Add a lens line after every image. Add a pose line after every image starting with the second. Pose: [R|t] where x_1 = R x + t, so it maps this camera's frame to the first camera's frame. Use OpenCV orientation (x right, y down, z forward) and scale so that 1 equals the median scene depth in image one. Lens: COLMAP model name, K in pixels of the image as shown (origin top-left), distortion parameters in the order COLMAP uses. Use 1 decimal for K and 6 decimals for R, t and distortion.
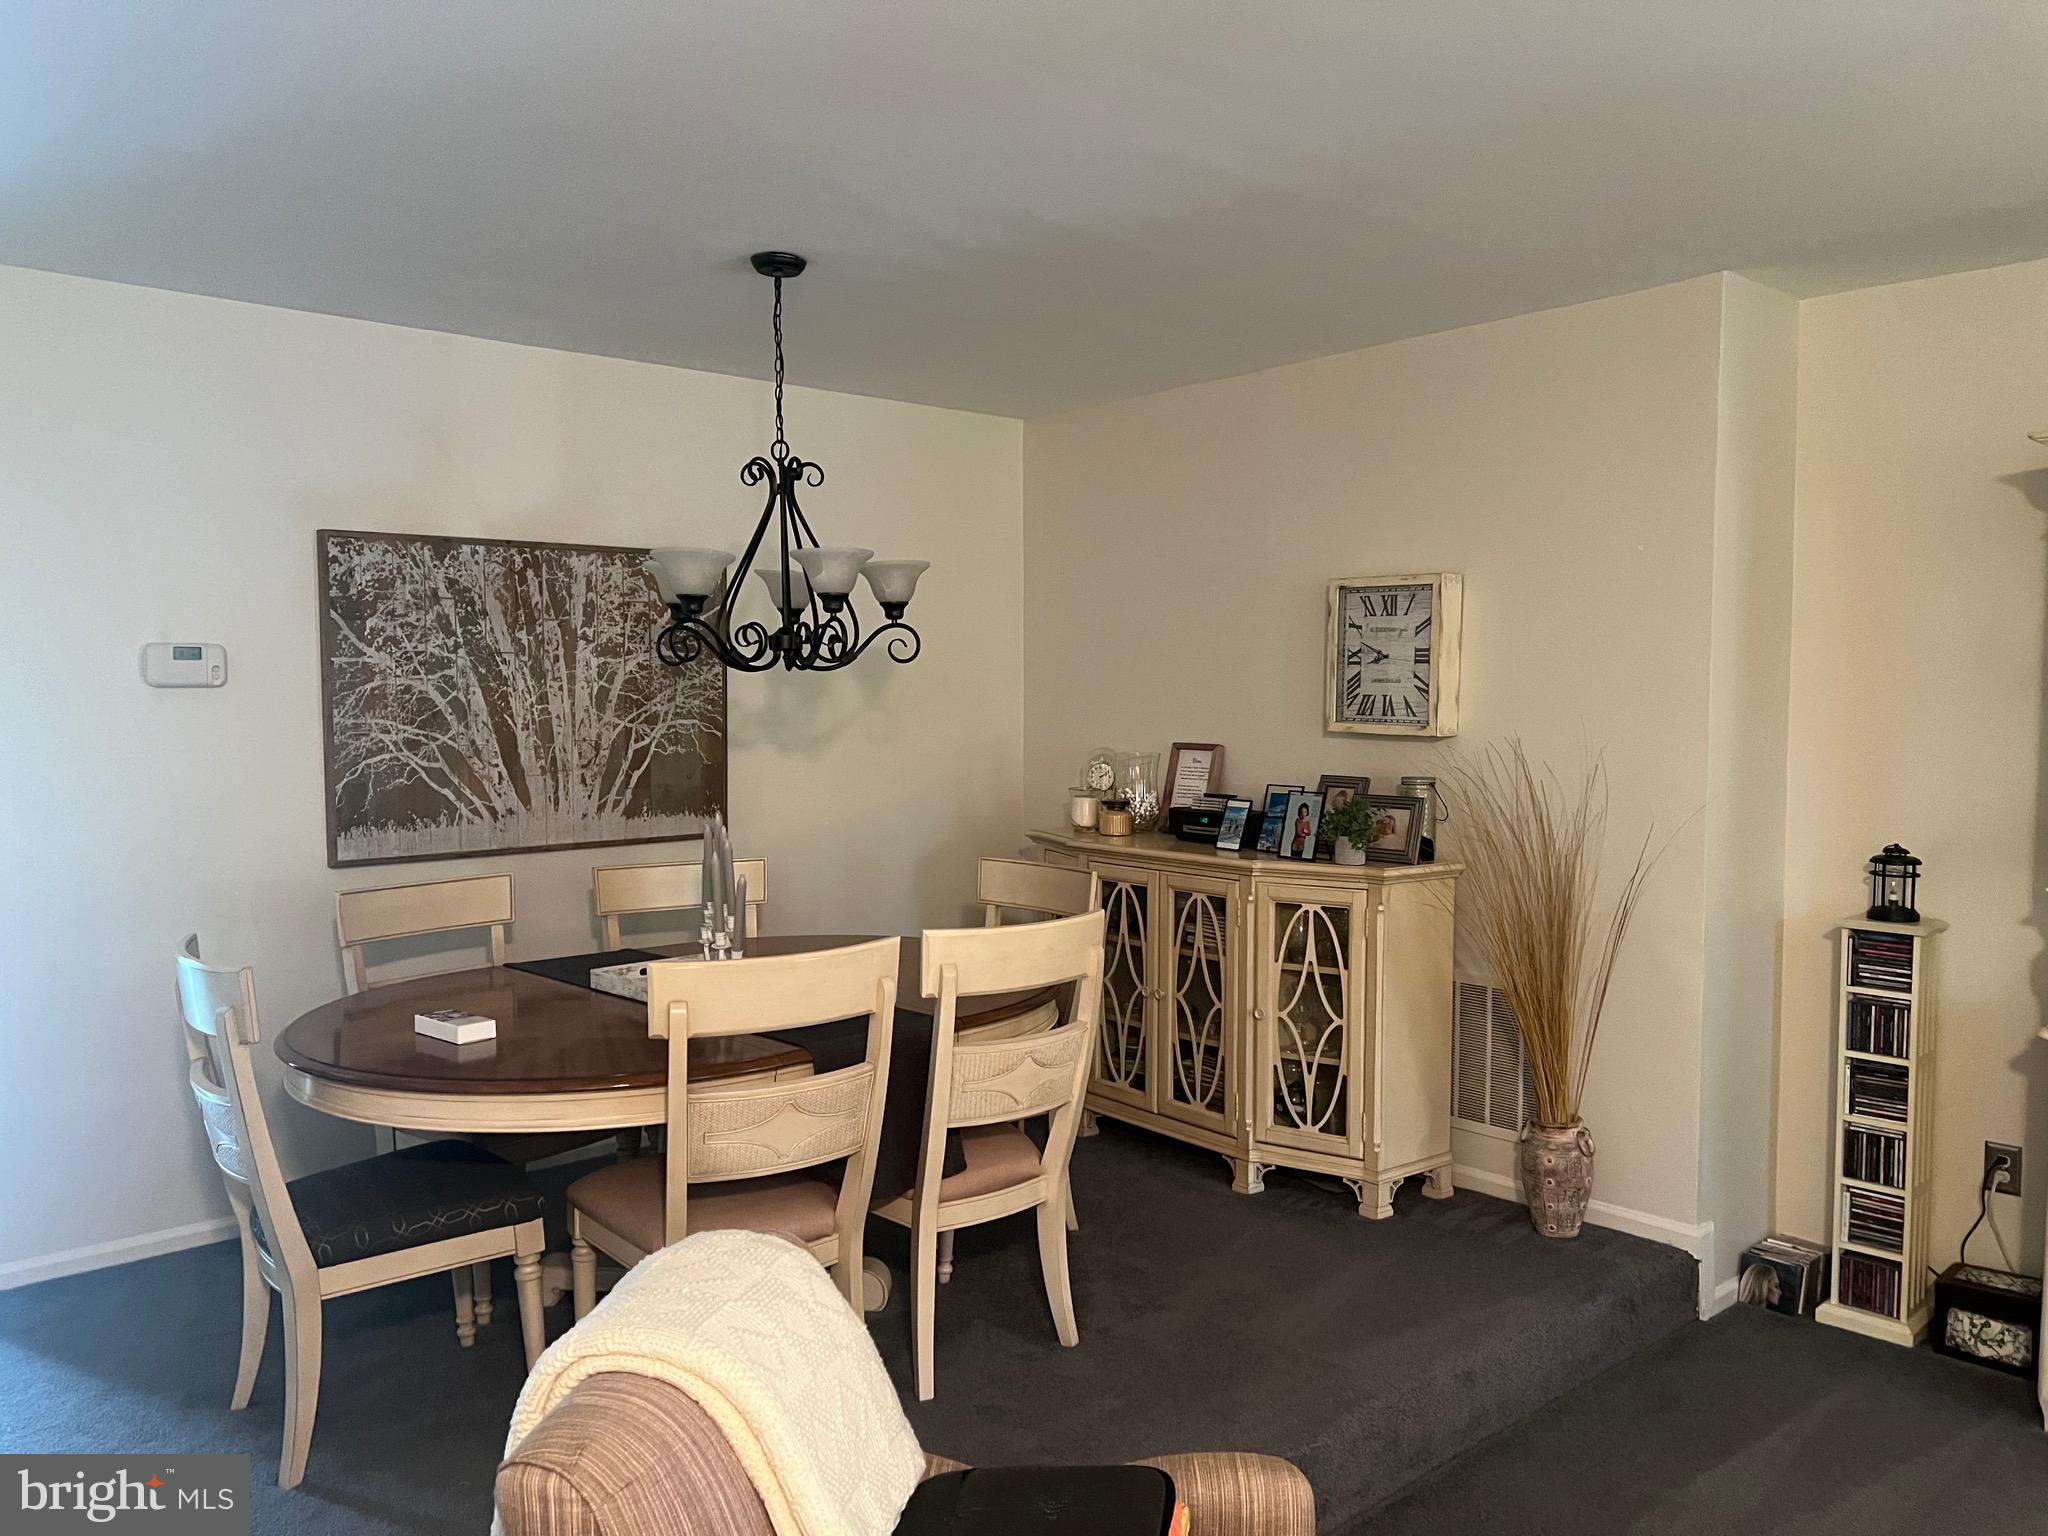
lens RADIAL K [[1552.9, 0, 1017.1], [0, 1552.9, 771.6], [0, 0, 1]] dist [0.054038, -0.057469]
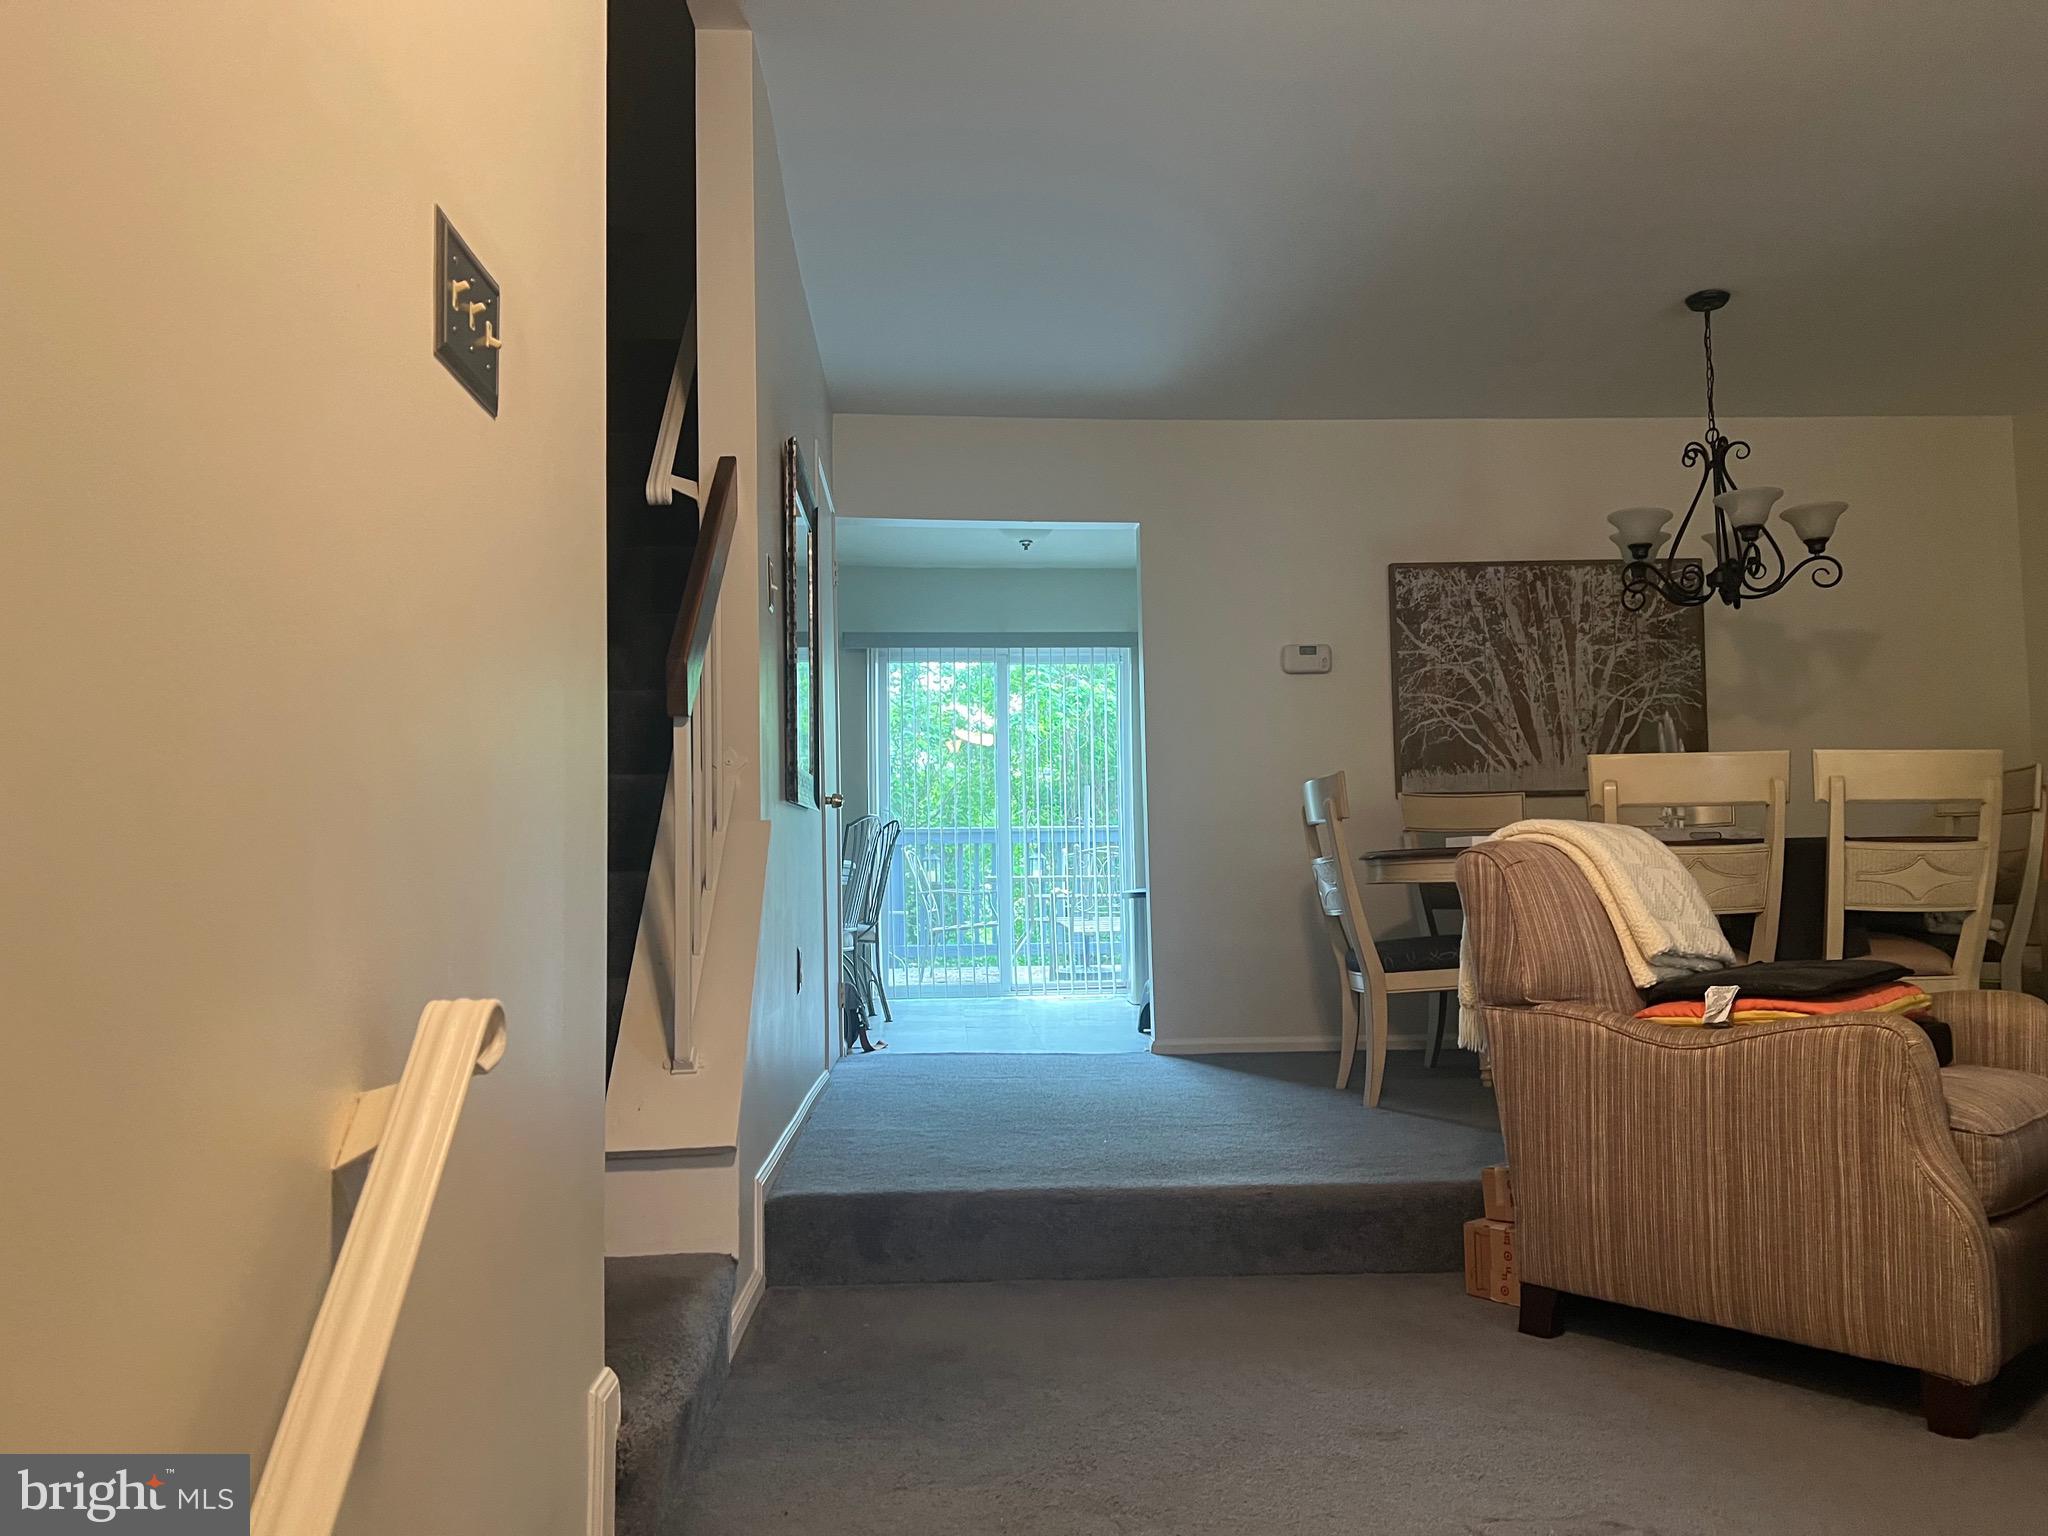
lens RADIAL K [[1552.9, 0, 1033.1], [0, 1552.9, 756.6], [0, 0, 1]] dist [0.054038, -0.057469]
pose [[0.791959, -0.054162, -0.608167, 0.154102], [-0.023041, 0.992697, -0.118412, 0.195190], [0.610139, 0.107791, 0.784928, -0.300642]]
